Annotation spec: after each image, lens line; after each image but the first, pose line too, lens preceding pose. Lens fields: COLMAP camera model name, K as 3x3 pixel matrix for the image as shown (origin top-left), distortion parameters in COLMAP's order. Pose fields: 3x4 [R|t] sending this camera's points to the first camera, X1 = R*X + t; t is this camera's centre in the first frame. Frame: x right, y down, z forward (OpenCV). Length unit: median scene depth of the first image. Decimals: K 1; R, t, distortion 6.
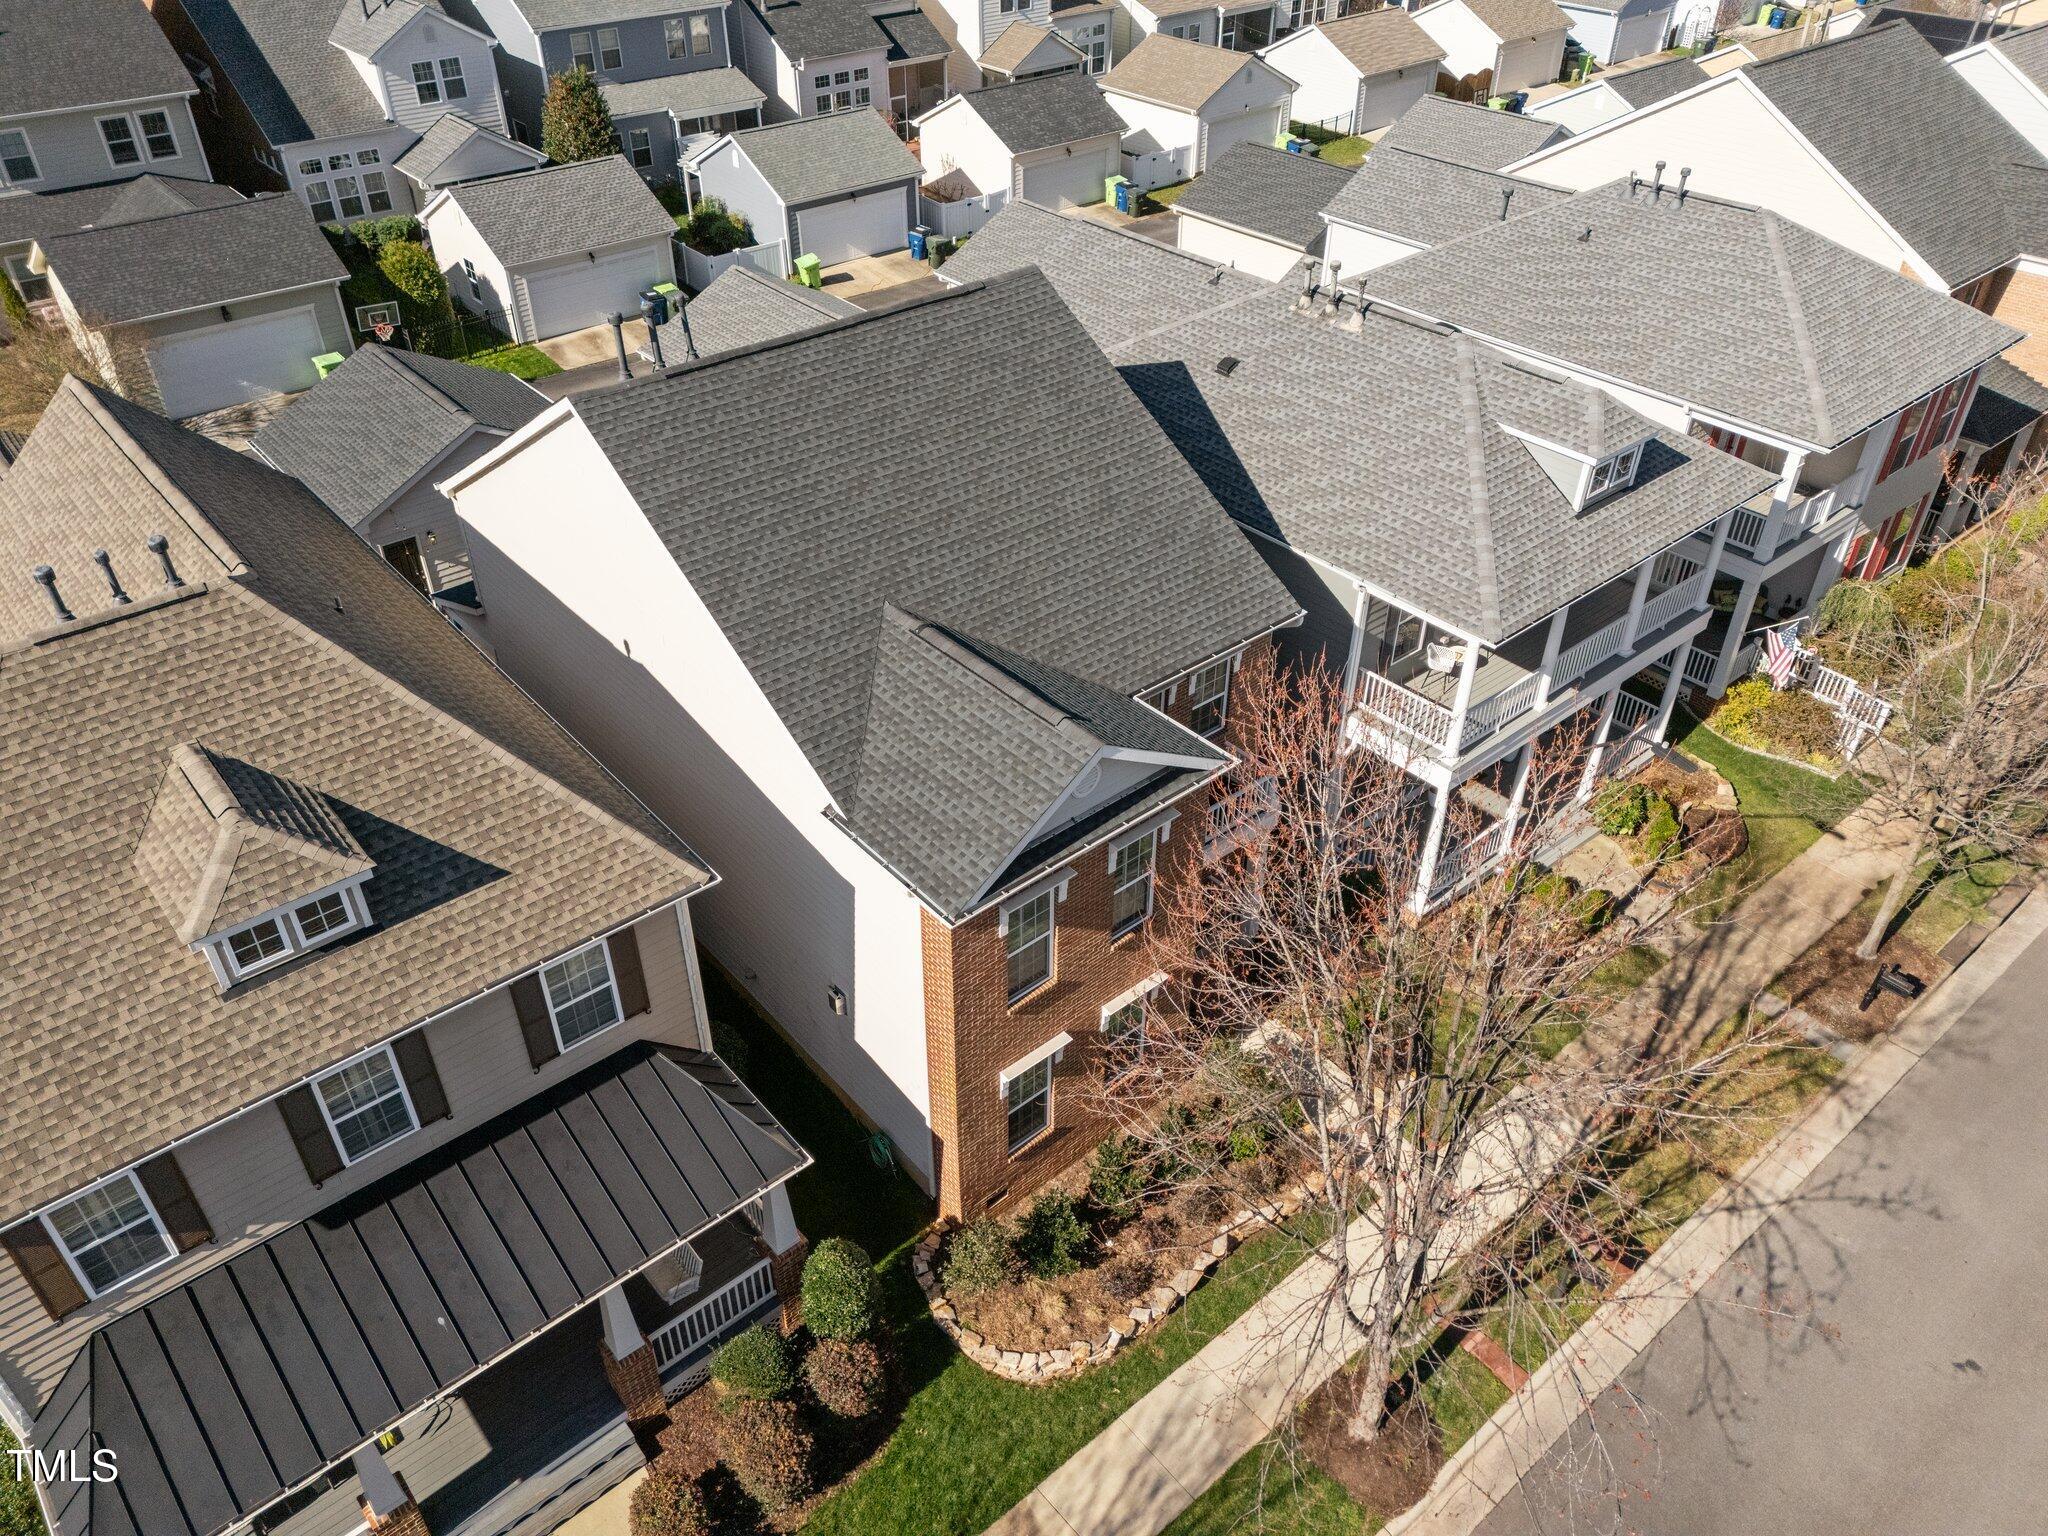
lens RADIAL K [[1496.9, 0, 1030.9], [0, 1496.9, 780.7], [0, 0, 1]] dist [0.088999, -0.078616]
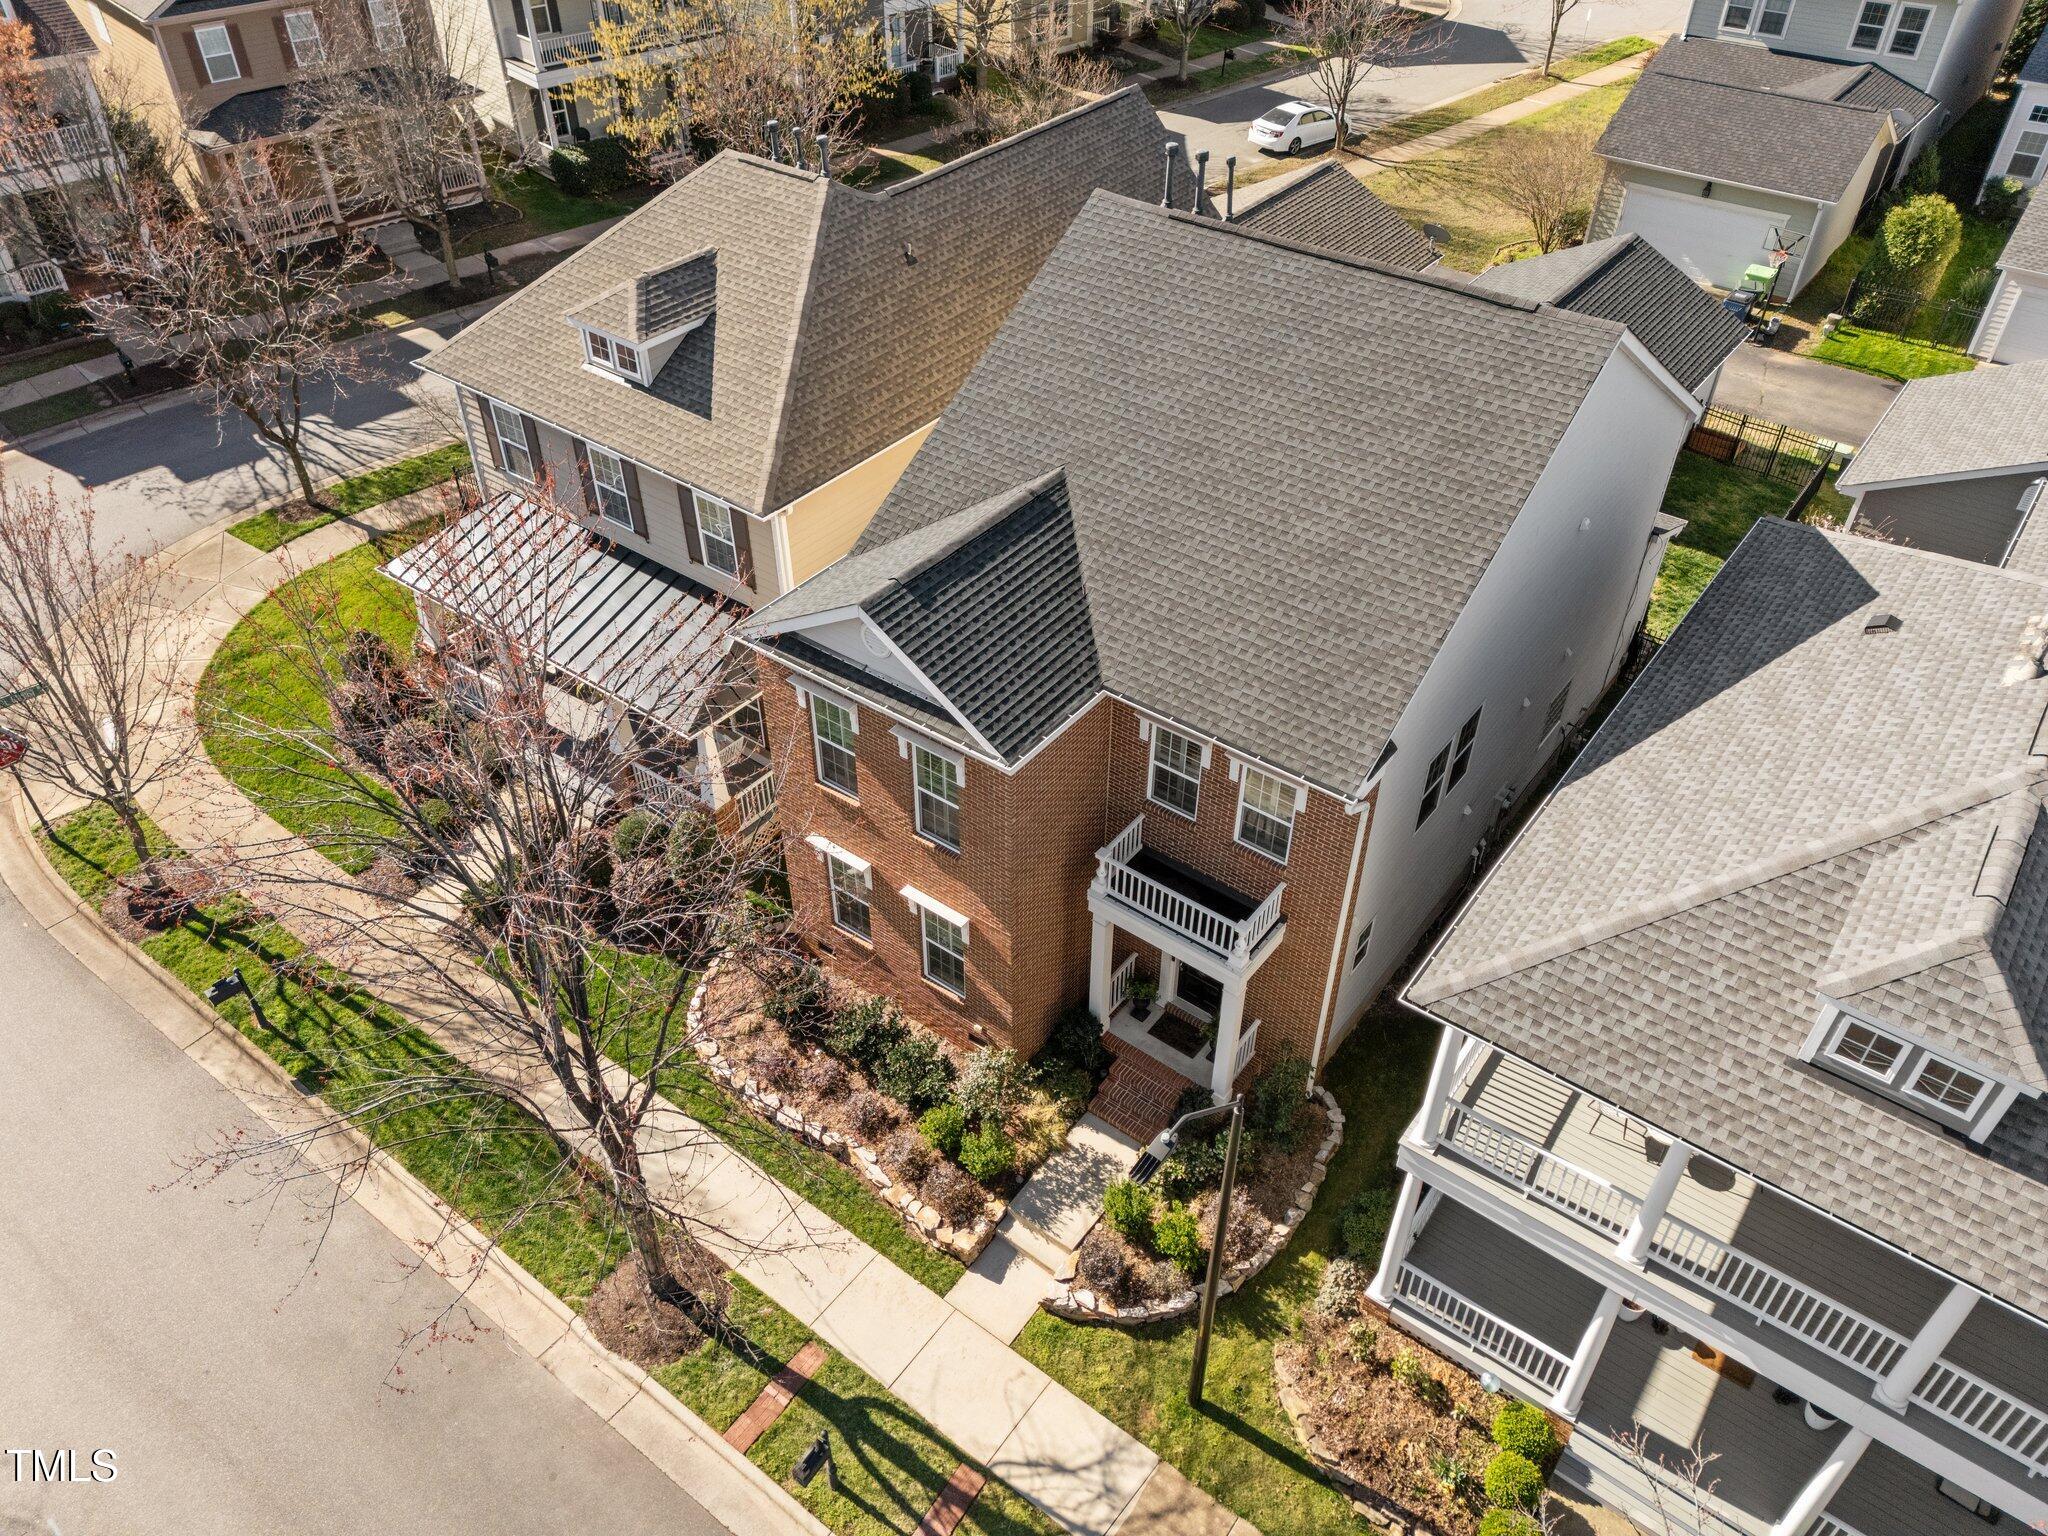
lens RADIAL K [[1496.9, 0, 1030.9], [0, 1496.9, 780.7], [0, 0, 1]] dist [0.088999, -0.078616]
pose [[0.213162, 0.631894, -0.745166, 0.769258], [-0.592306, 0.690137, 0.415795, -0.368403], [0.777005, 0.352734, 0.521385, 0.489989]]
